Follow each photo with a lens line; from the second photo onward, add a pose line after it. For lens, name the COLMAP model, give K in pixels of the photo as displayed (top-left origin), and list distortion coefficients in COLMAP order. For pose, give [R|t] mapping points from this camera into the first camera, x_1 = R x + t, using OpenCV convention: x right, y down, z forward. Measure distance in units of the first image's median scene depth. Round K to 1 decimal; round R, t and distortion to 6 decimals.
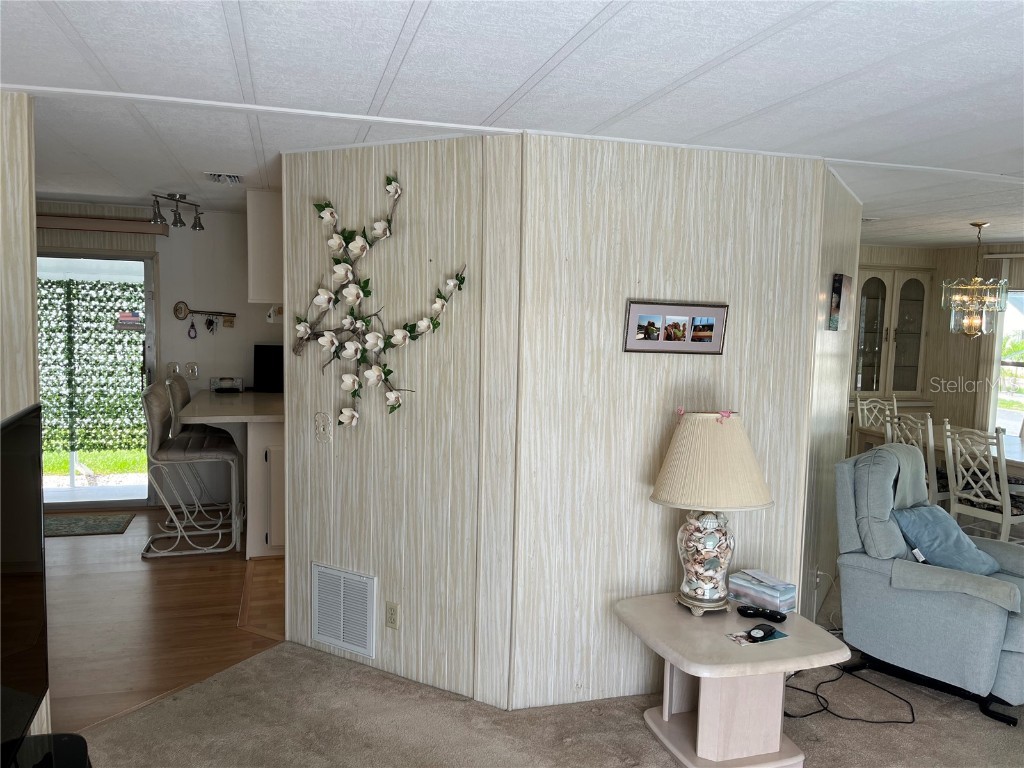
lens RADIAL K [[774.7, 0, 516.0], [0, 774.7, 382.0], [0, 0, 1]] dist [0.064640, -0.091288]
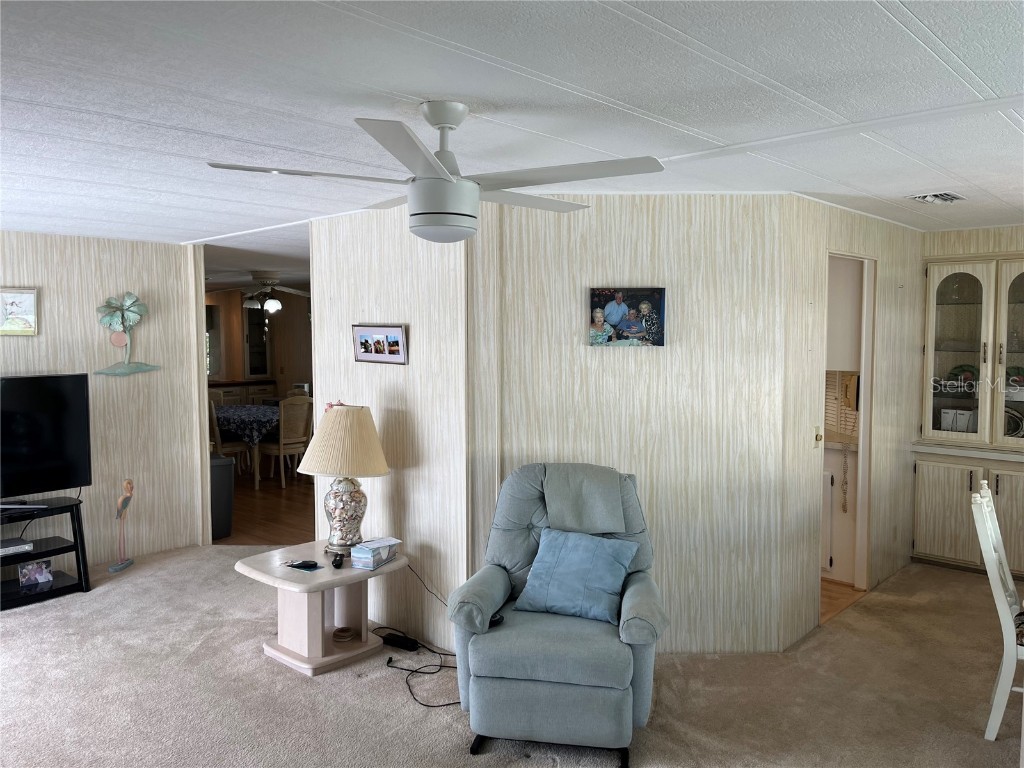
lens RADIAL K [[774.7, 0, 523.0], [0, 774.7, 381.8], [0, 0, 1]] dist [0.064640, -0.091288]
pose [[0.519097, 0.026713, -0.854298, 1.449818], [-0.064189, 0.997907, -0.007799, -0.010418], [0.852301, 0.058885, 0.519726, 0.519585]]
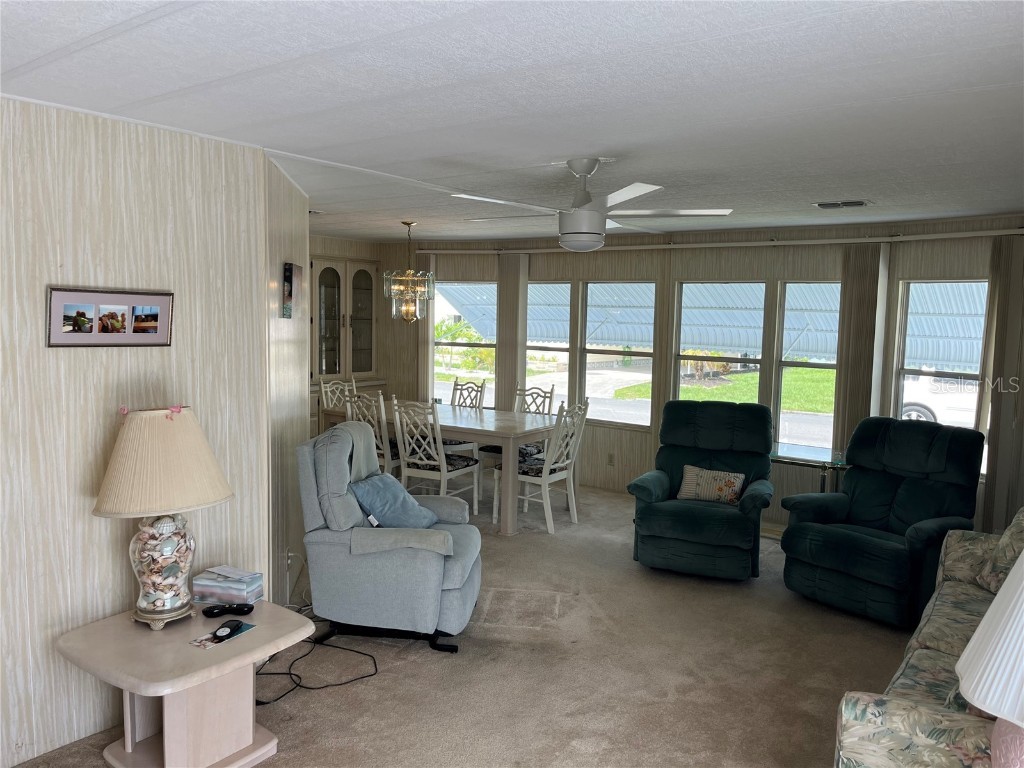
lens RADIAL K [[774.7, 0, 508.6], [0, 774.7, 377.7], [0, 0, 1]] dist [0.064640, -0.091288]
pose [[0.801666, -0.064427, 0.594290, 0.030187], [0.058244, 0.997863, 0.029610, -0.001405], [-0.594928, 0.010876, 0.803705, 0.003175]]
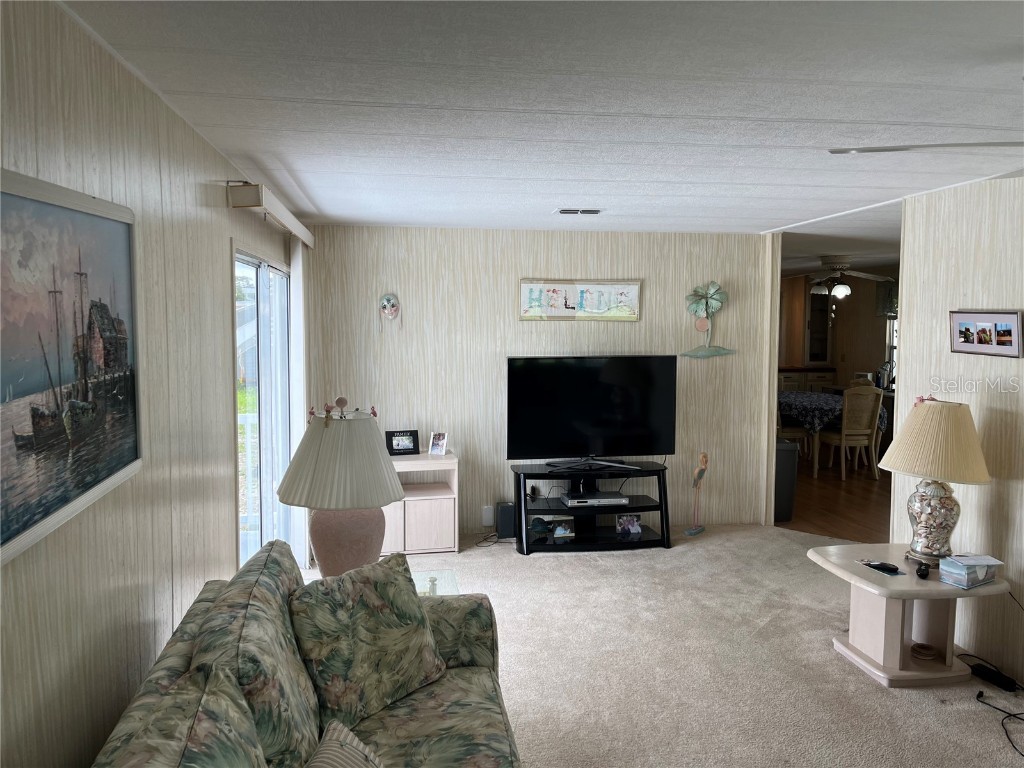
lens RADIAL K [[774.7, 0, 518.6], [0, 774.7, 375.5], [0, 0, 1]] dist [0.064640, -0.091288]
pose [[-0.135511, 0.046970, -0.989662, 1.436852], [-0.100367, 0.993086, 0.060875, -0.008298], [0.985679, 0.107578, -0.129860, 0.471838]]
